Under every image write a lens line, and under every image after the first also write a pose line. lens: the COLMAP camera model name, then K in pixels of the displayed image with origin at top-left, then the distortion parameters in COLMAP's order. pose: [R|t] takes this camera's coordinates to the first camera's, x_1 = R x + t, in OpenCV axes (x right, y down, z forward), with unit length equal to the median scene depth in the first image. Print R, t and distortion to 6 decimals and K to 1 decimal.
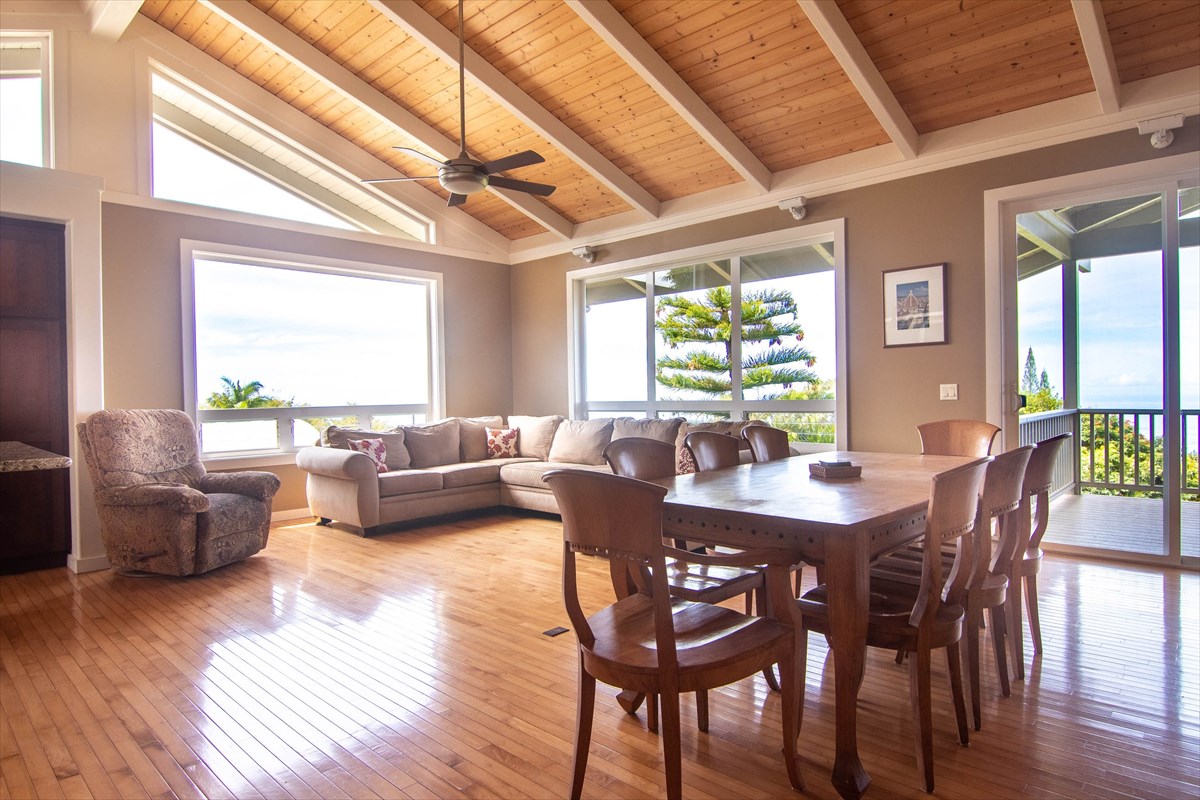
lens RADIAL K [[690.9, 0, 601.5], [0, 690.9, 398.0], [0, 0, 1]] dist [-0.004887, -0.001855]
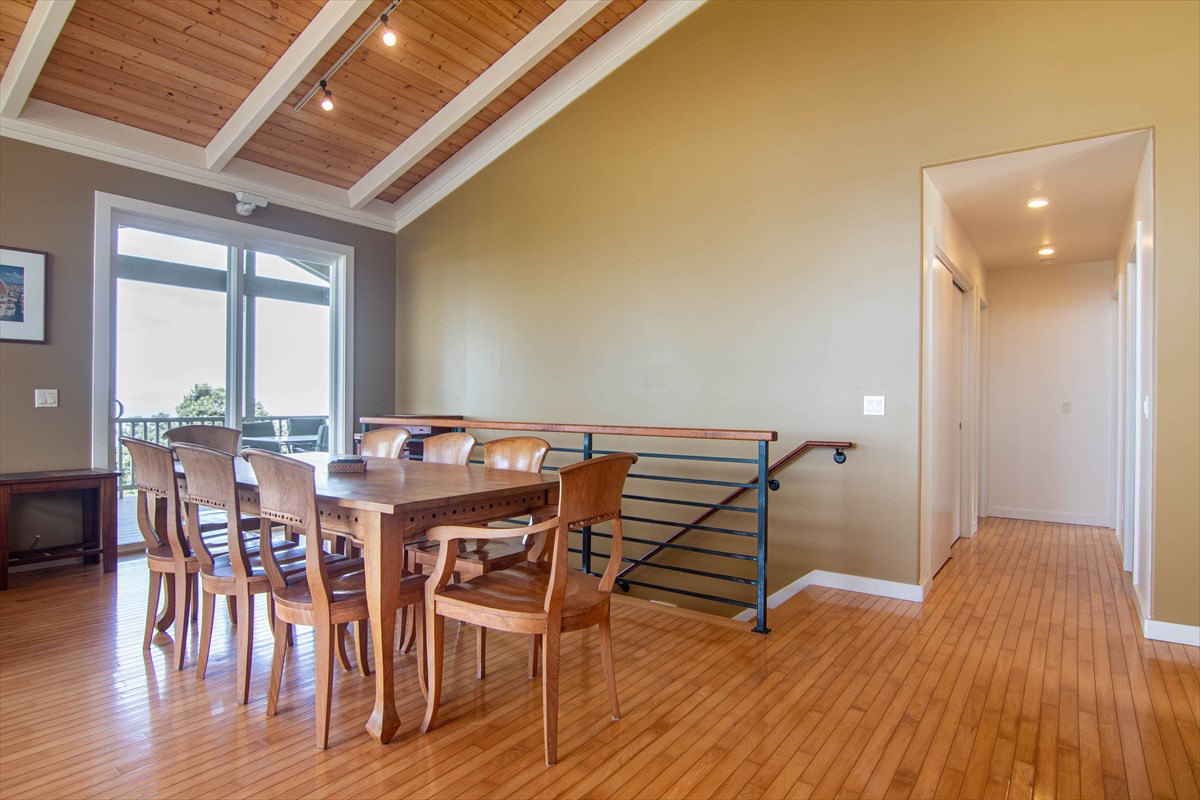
lens RADIAL K [[672.1, 0, 599.6], [0, 672.1, 401.9], [0, 0, 1]] dist [-0.002485, -0.001355]
pose [[-0.118277, 0.016396, 0.992845, -0.421509], [-0.001485, 0.999860, -0.016689, 0.008912], [-0.992980, -0.003448, -0.118236, 0.380797]]
